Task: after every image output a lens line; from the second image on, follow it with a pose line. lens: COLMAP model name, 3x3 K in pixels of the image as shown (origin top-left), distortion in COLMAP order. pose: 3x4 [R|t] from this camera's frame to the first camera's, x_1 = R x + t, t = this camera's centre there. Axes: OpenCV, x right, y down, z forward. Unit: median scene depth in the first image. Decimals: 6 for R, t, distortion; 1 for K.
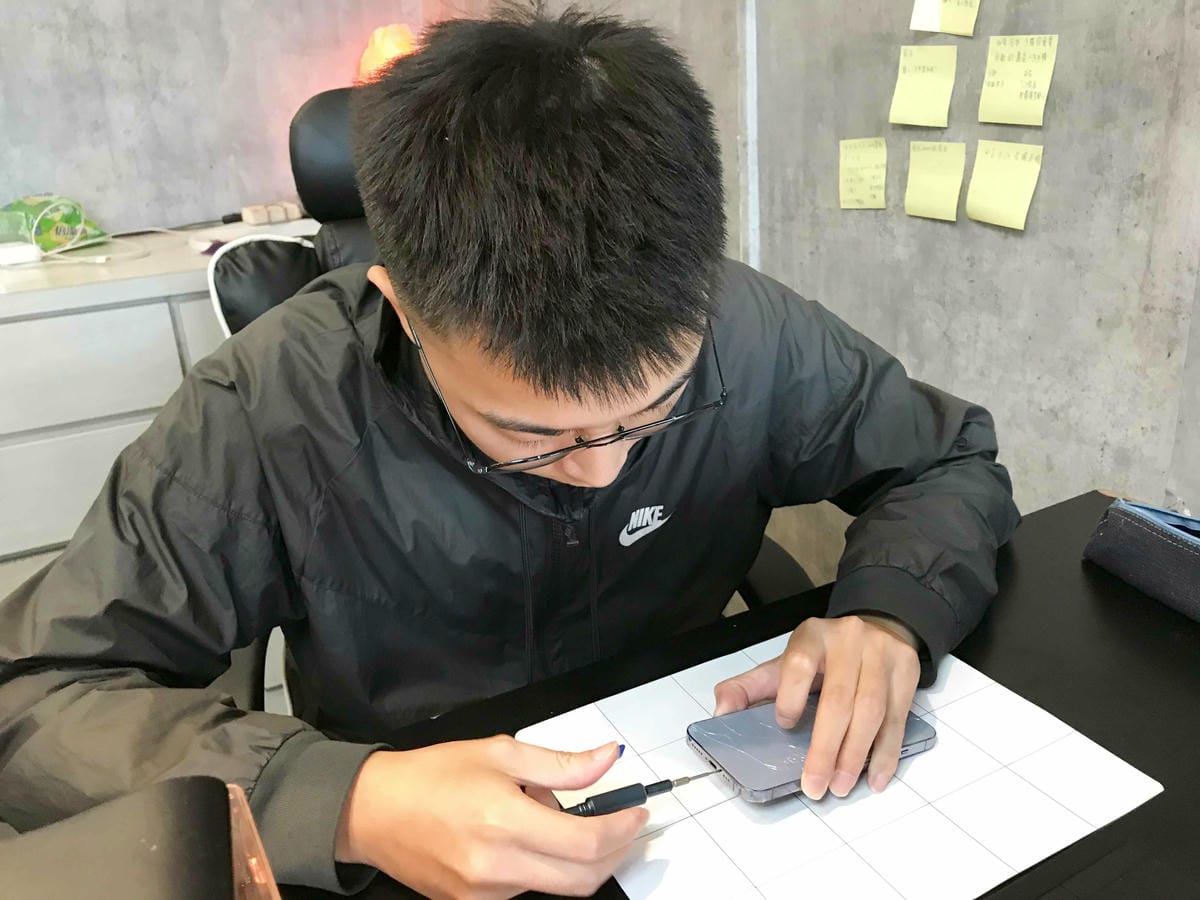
lens RADIAL K [[1009.0, 0, 607.1], [0, 1009.0, 444.6], [0, 0, 1]] dist [-0.009848, 0.030611]
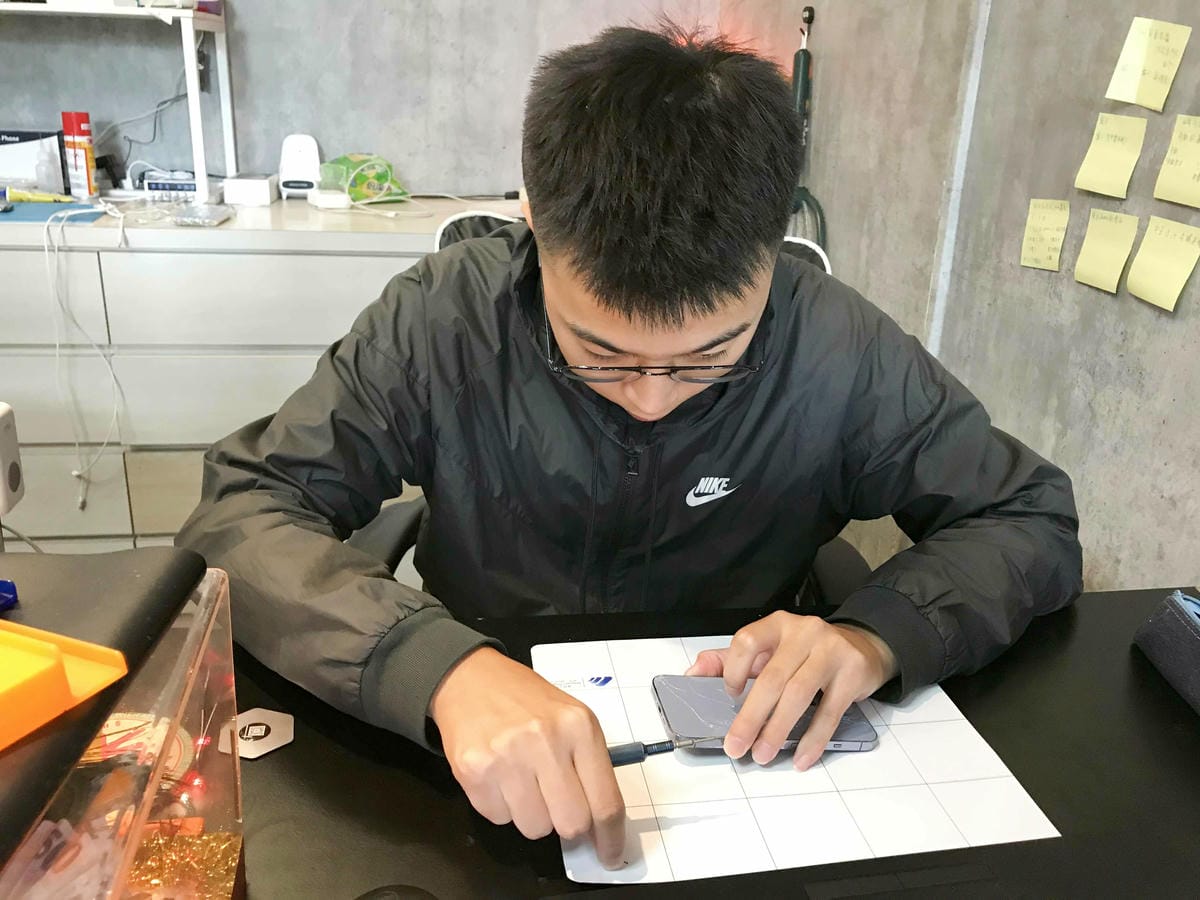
lens RADIAL K [[1009.0, 0, 607.1], [0, 1009.0, 444.6], [0, 0, 1]] dist [-0.009848, 0.030611]
pose [[0.942728, 0.200279, -0.266743, 0.158658], [-0.202050, 0.979148, 0.021084, 0.004015], [0.265404, 0.034019, 0.963537, -0.079937]]
